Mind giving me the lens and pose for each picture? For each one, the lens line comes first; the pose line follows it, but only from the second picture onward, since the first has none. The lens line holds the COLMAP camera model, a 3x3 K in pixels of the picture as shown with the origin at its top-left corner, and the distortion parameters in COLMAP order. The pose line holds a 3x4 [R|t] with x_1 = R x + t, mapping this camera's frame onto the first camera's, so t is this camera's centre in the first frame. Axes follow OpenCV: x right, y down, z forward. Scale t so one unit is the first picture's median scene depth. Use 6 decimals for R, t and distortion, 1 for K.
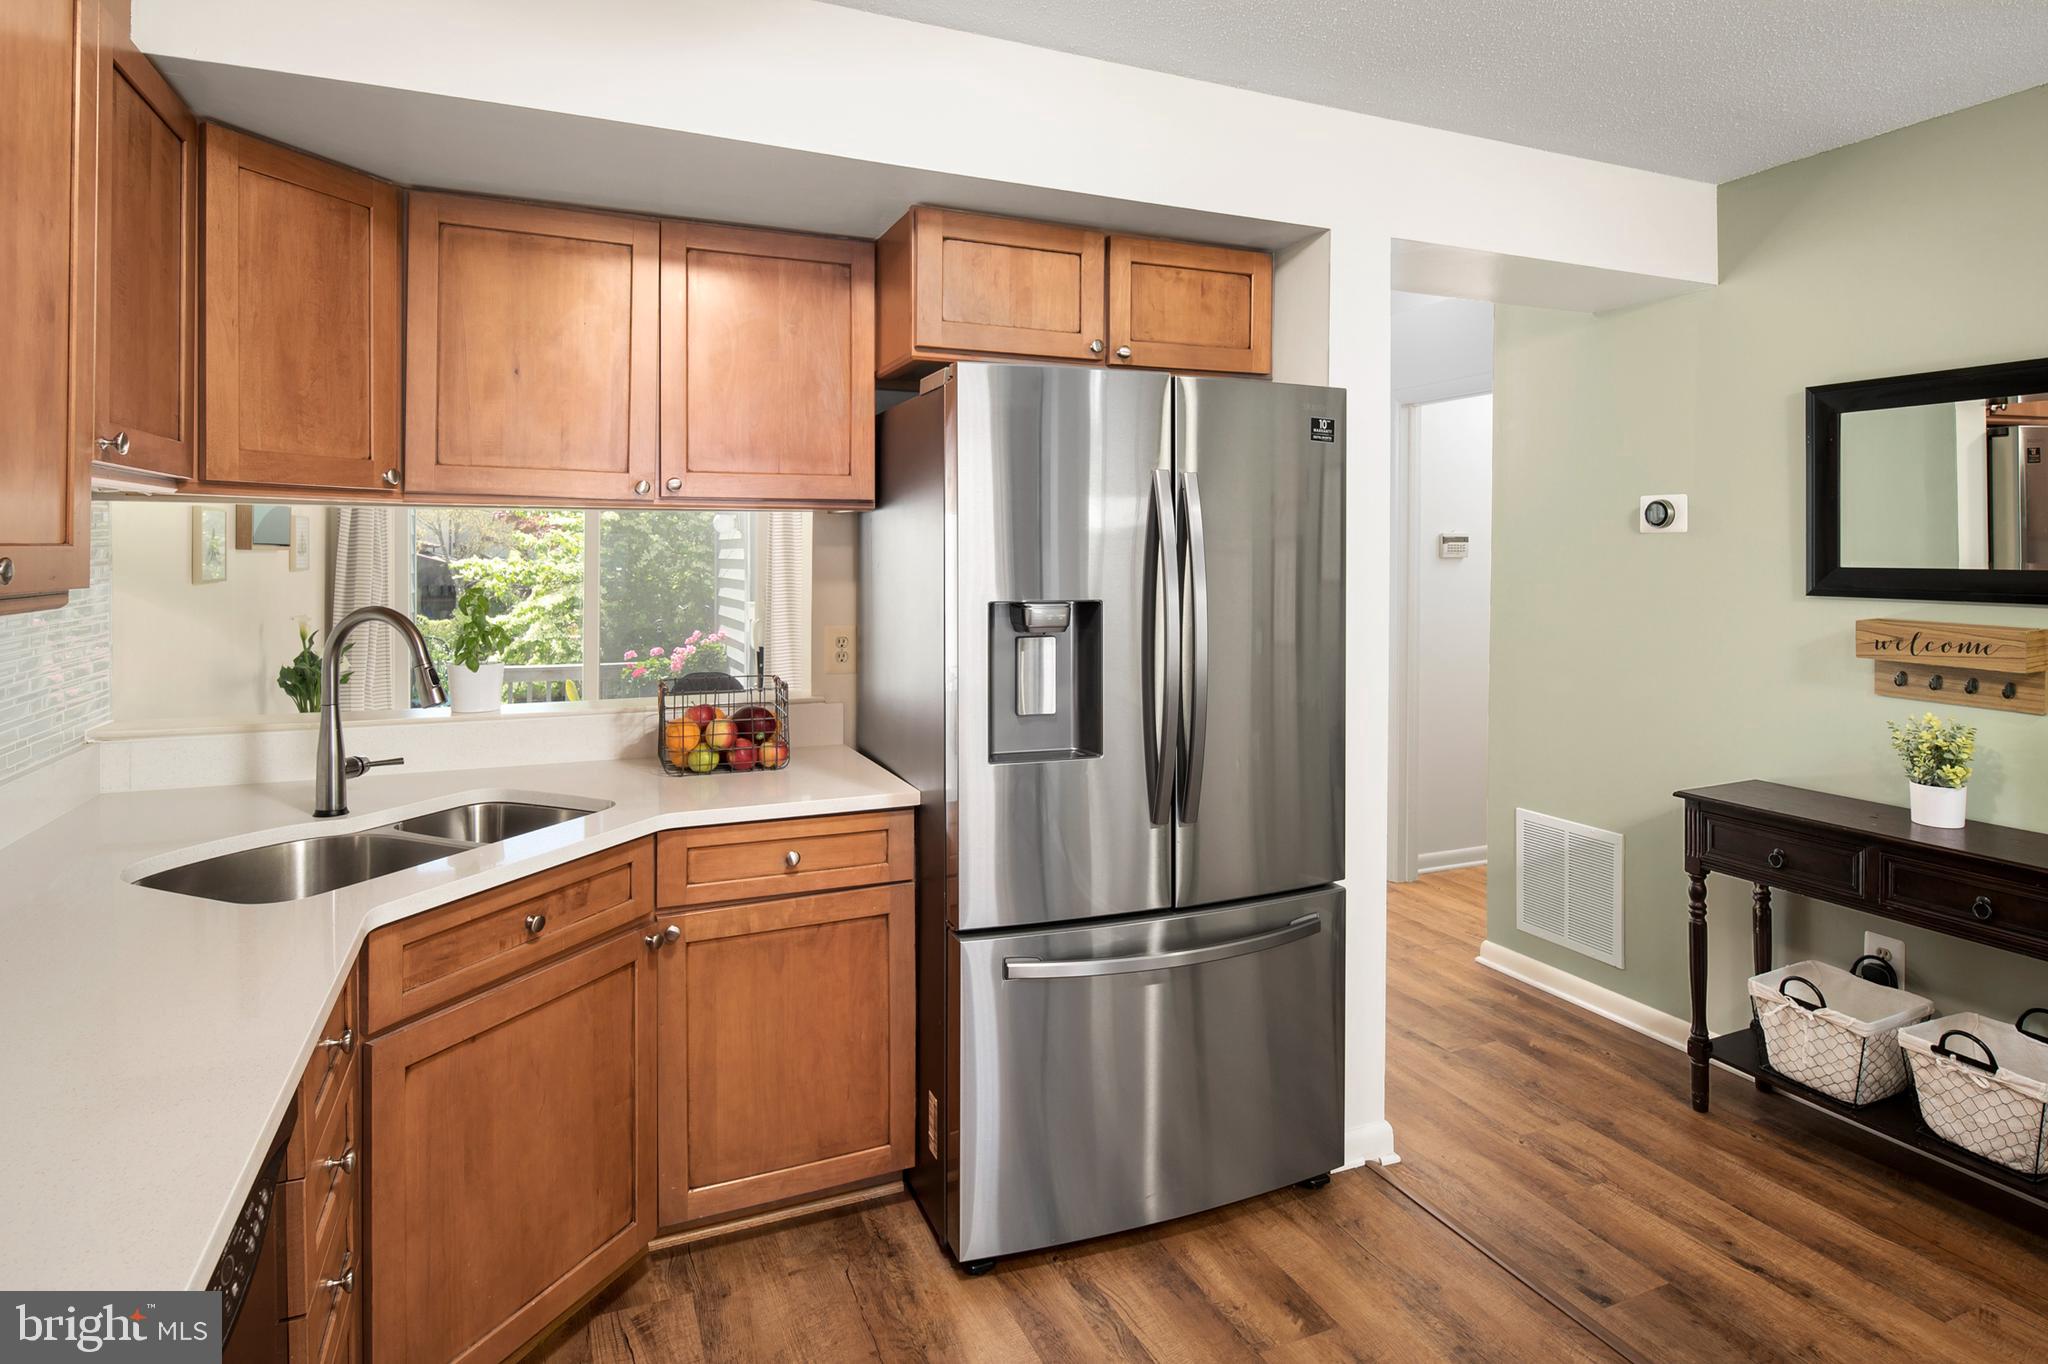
lens RADIAL K [[1106.9, 0, 1020.0], [0, 1106.9, 561.0], [0, 0, 1]] dist [-0.003391, -0.002909]
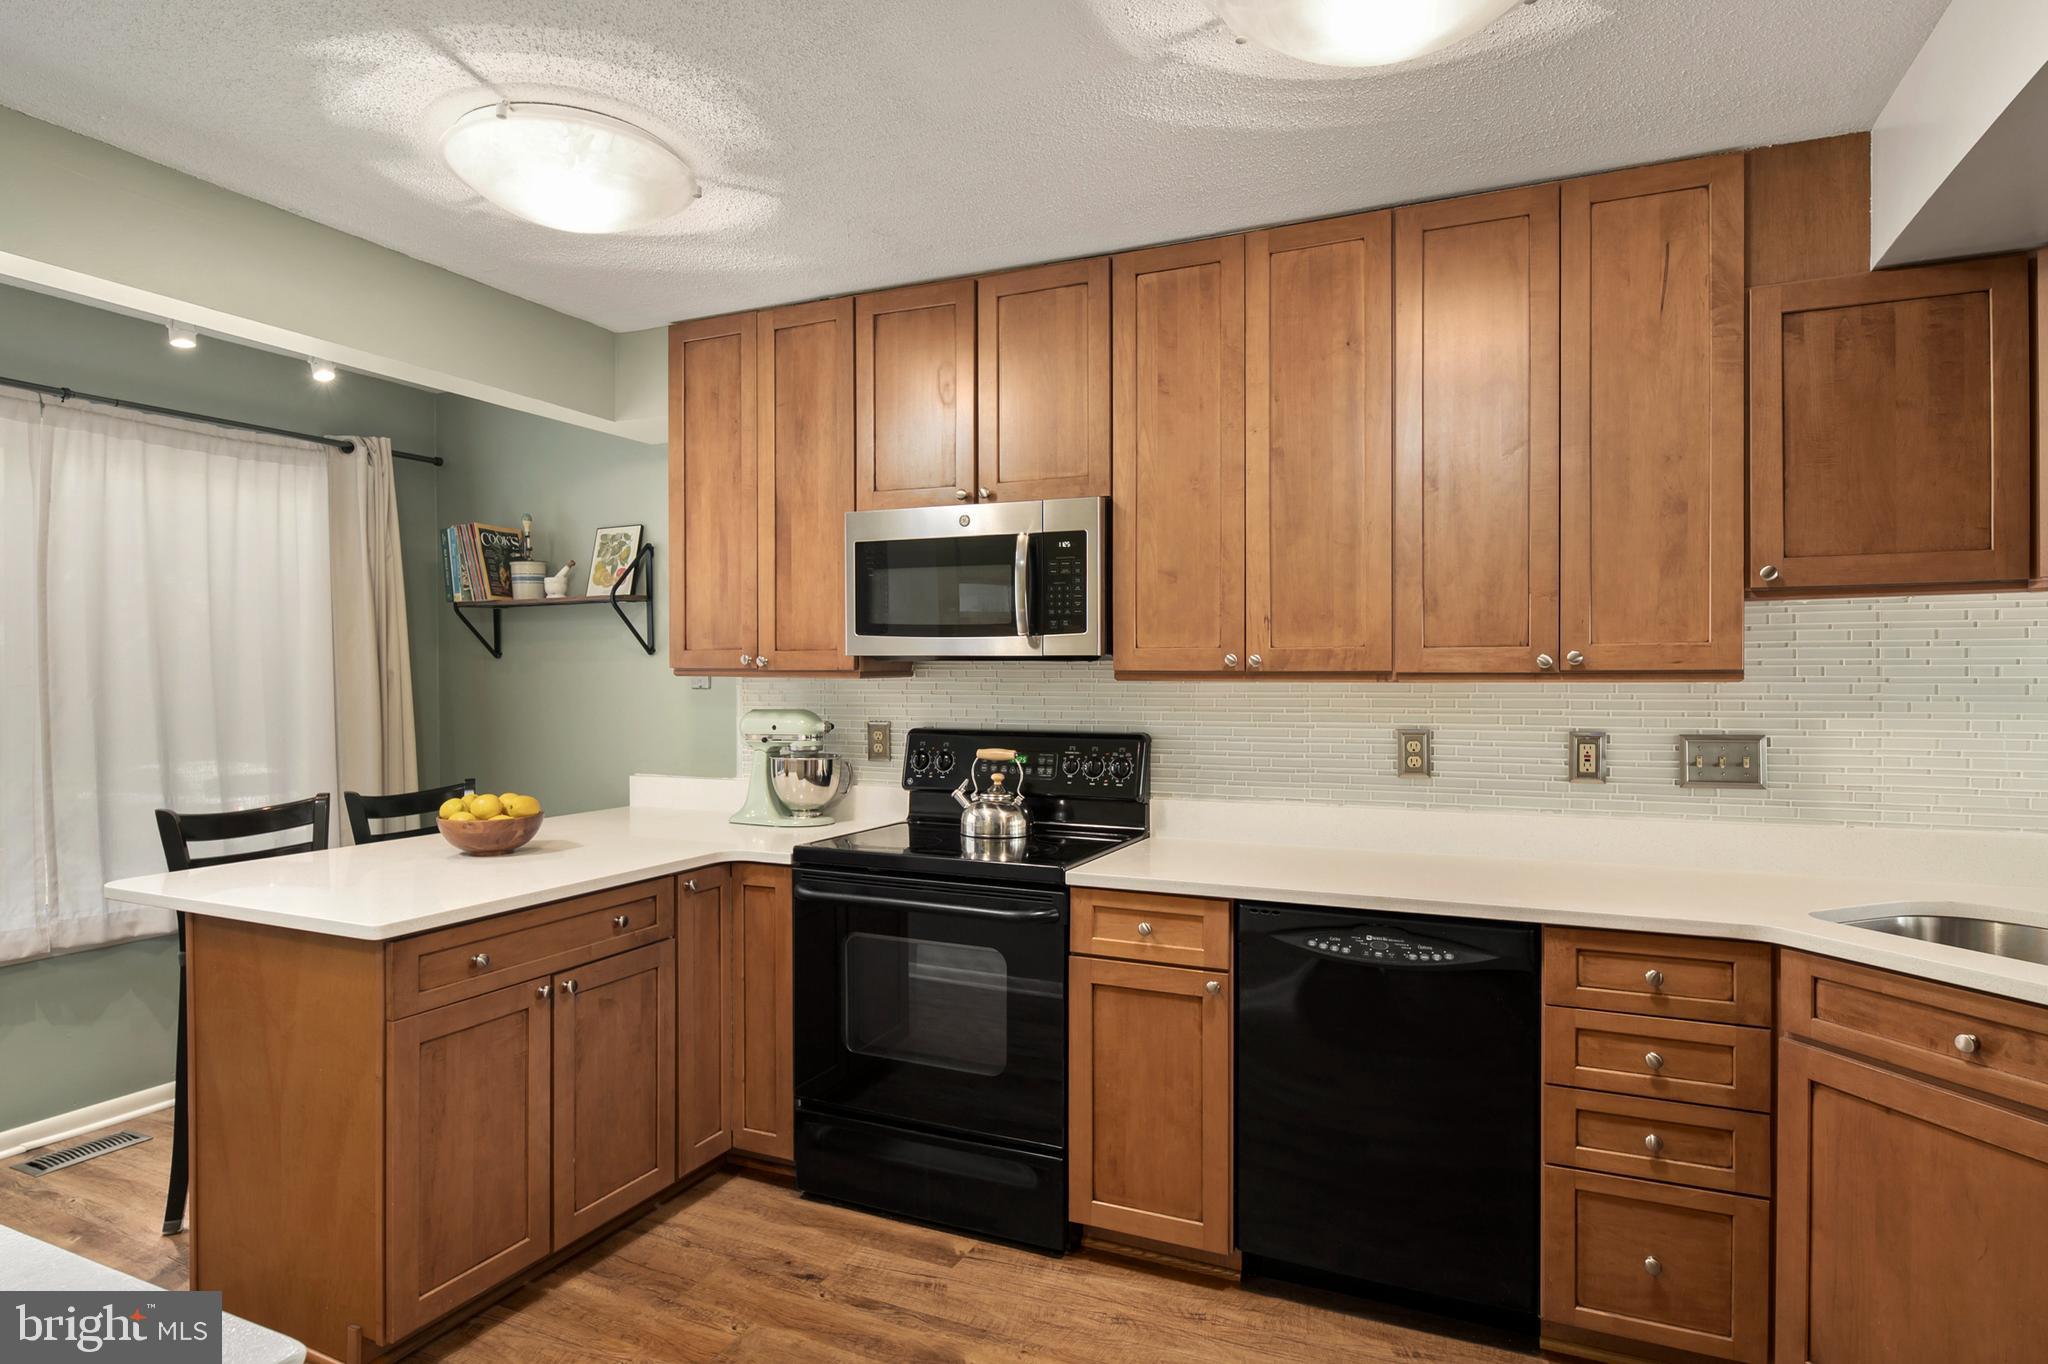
lens RADIAL K [[1112.8, 0, 1028.3], [0, 1112.8, 672.3], [0, 0, 1]] dist [-0.003571, -0.001665]
pose [[-0.738458, -0.001993, -0.674297, 0.640726], [-0.003980, 0.999991, 0.001403, 0.019960], [0.674288, 0.003720, -0.738459, 0.980533]]
